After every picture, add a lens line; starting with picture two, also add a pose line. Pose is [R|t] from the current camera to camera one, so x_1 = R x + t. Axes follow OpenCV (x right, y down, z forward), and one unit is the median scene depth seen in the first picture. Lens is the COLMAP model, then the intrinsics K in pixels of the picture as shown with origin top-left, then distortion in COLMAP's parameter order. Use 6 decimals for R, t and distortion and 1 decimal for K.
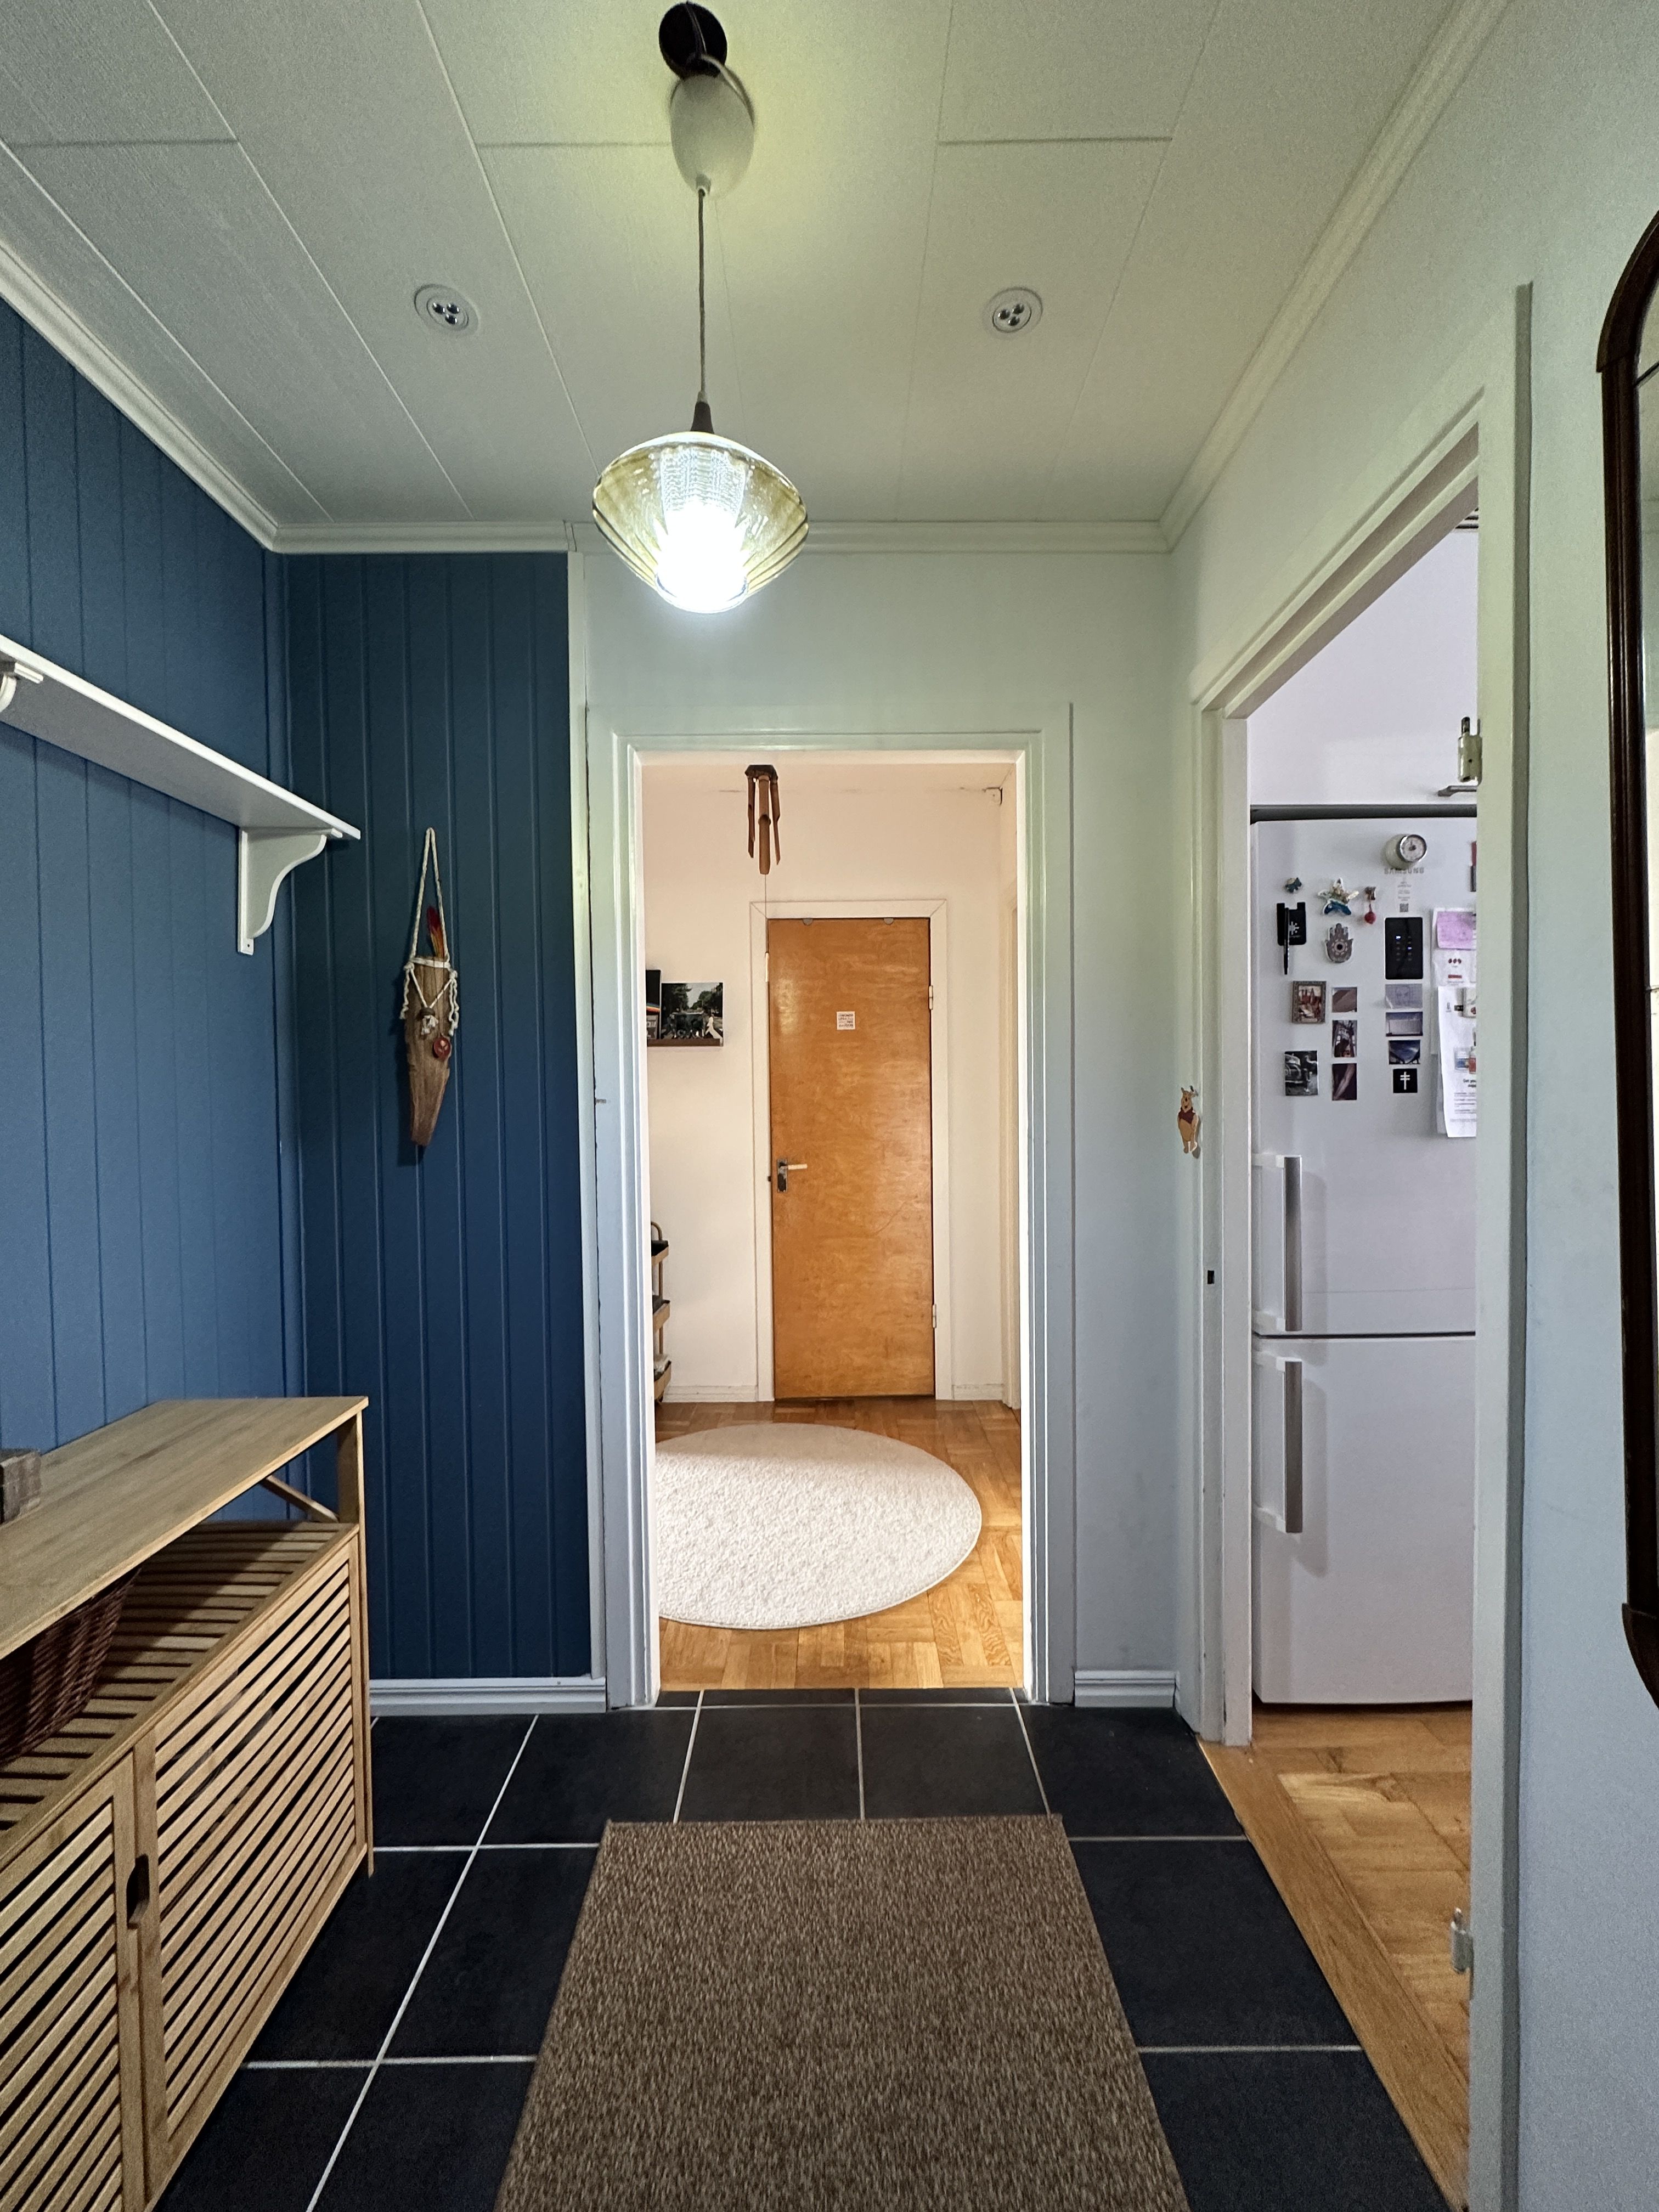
lens RADIAL K [[894.2, 0, 829.5], [0, 894.2, 1102.3], [0, 0, 1]] dist [0.000019, -0.000005]
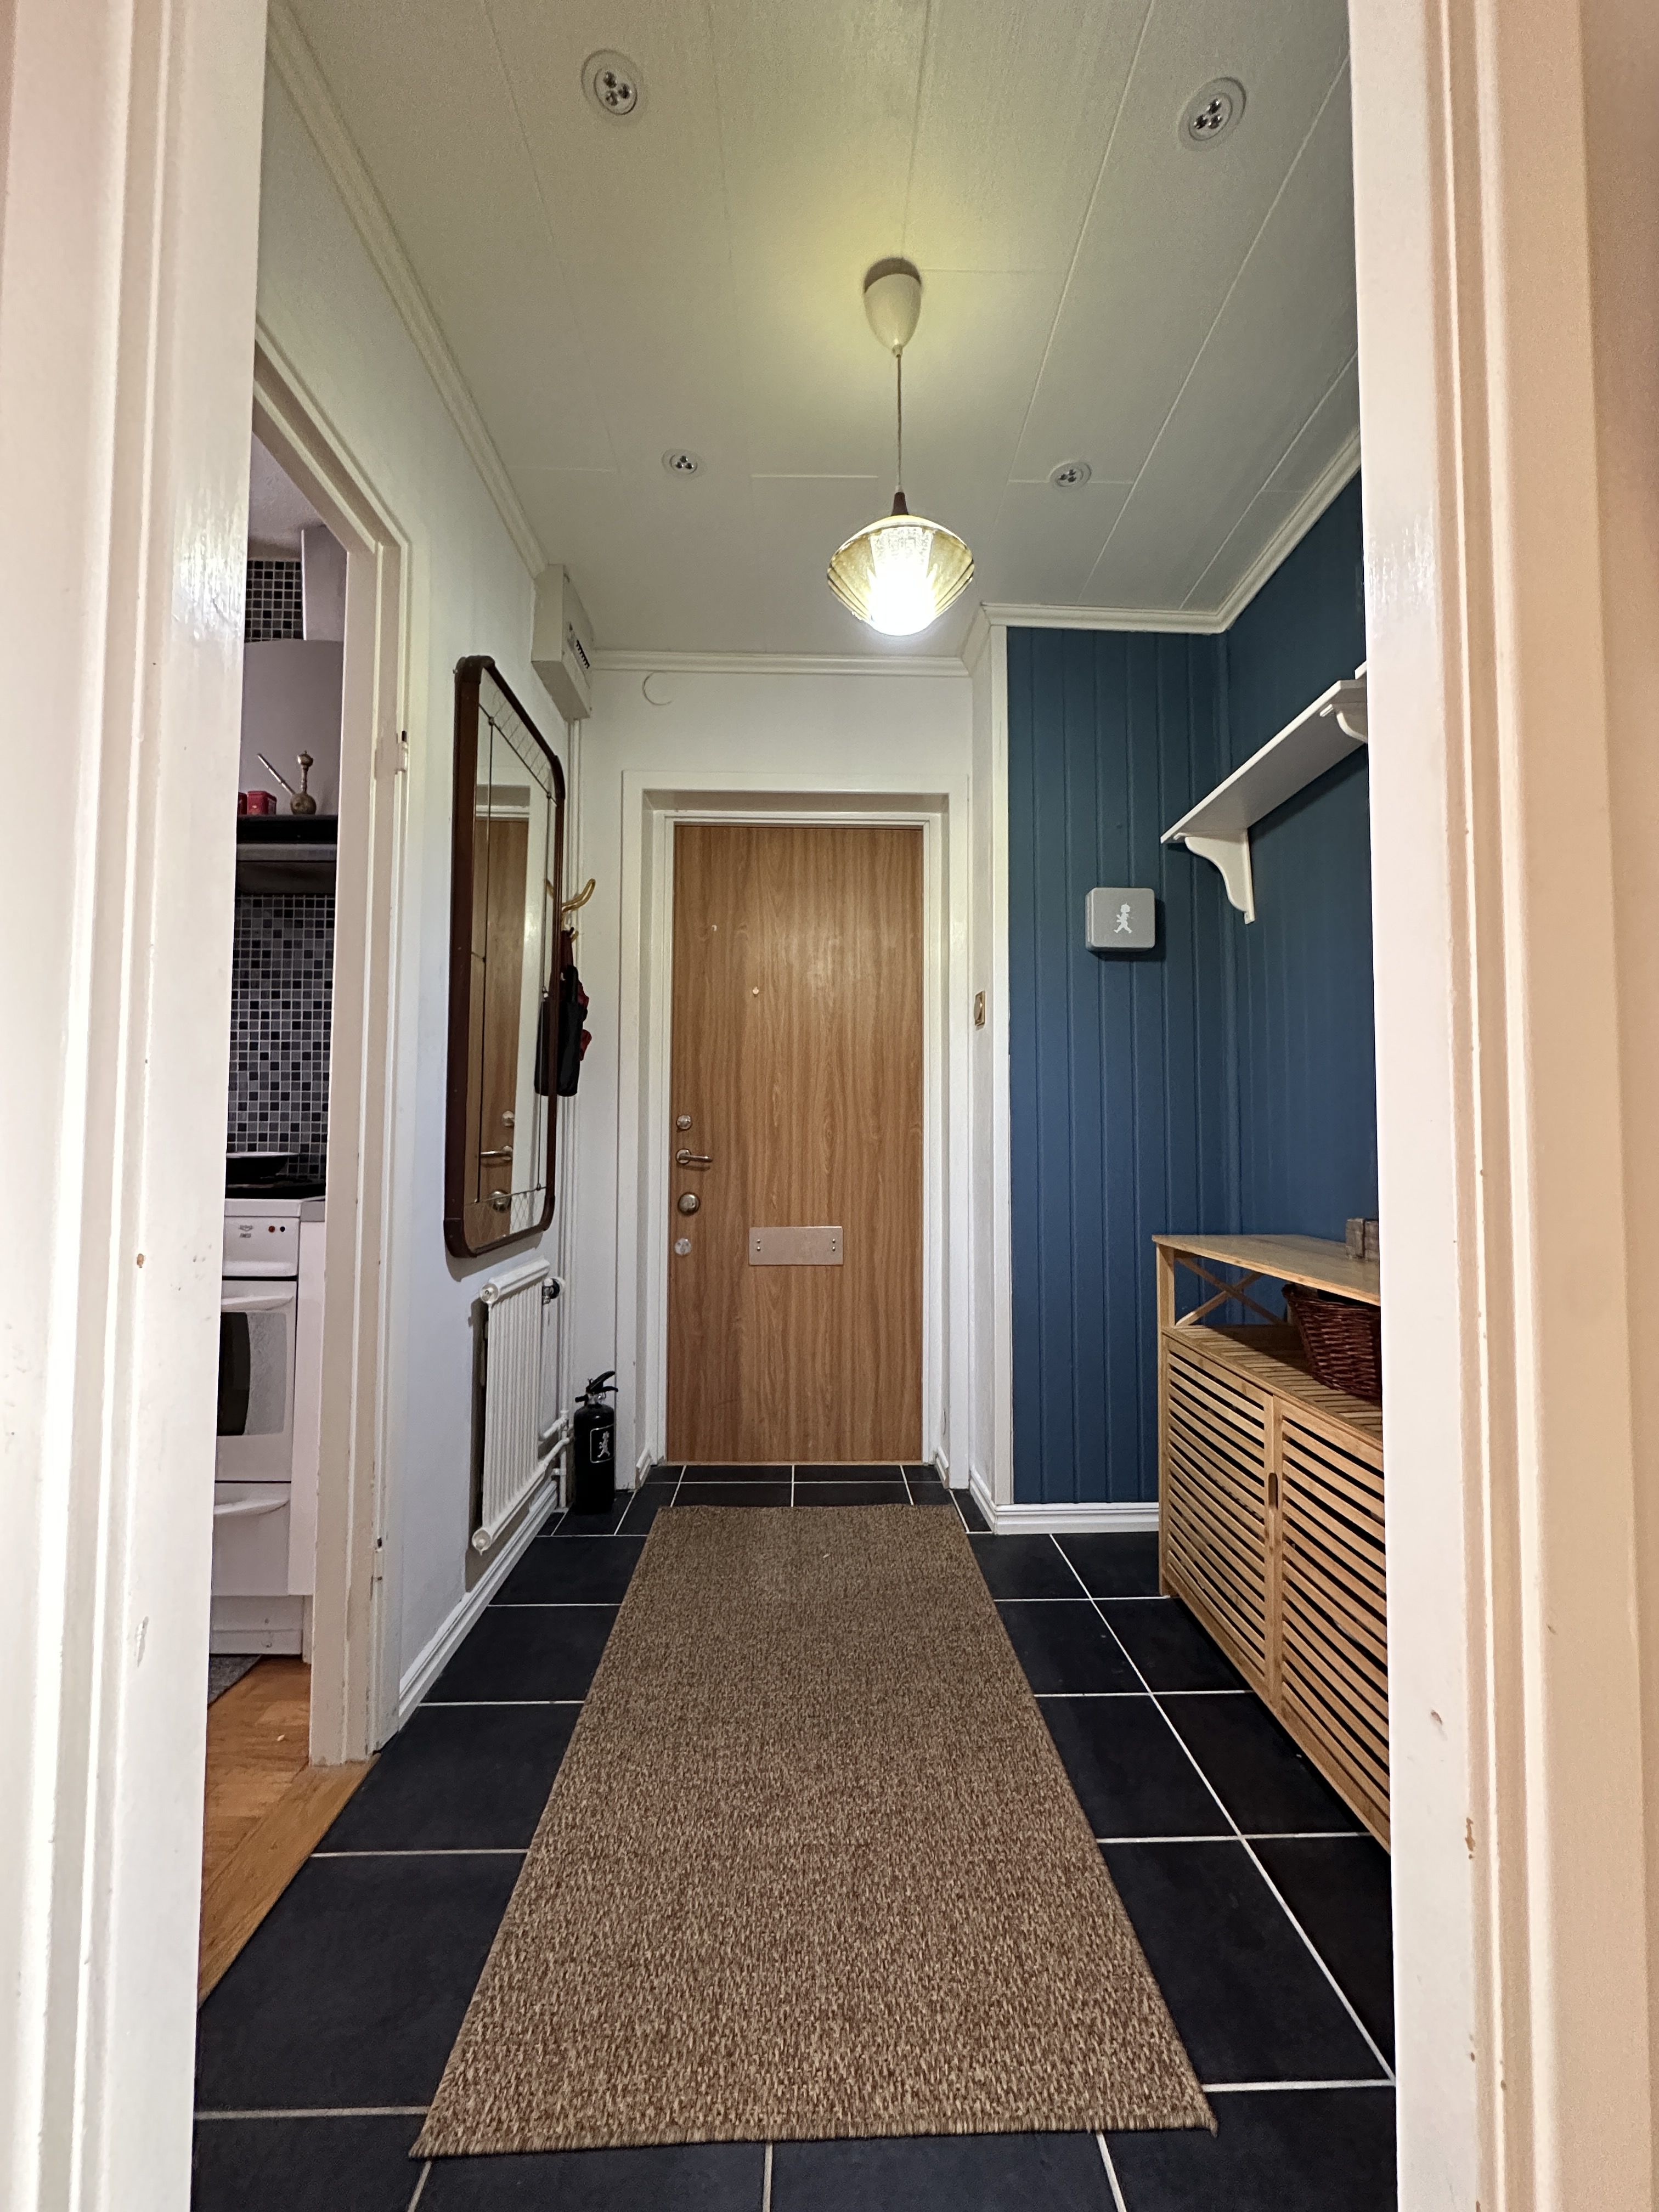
lens RADIAL K [[894.2, 0, 833.3], [0, 894.2, 1100.5], [0, 0, 1]] dist [0.000019, -0.000005]
pose [[-0.999564, 0.003444, -0.029325, 0.013125], [0.004267, 0.999597, -0.028048, 0.191073], [0.029216, -0.028160, -0.999176, 1.872212]]
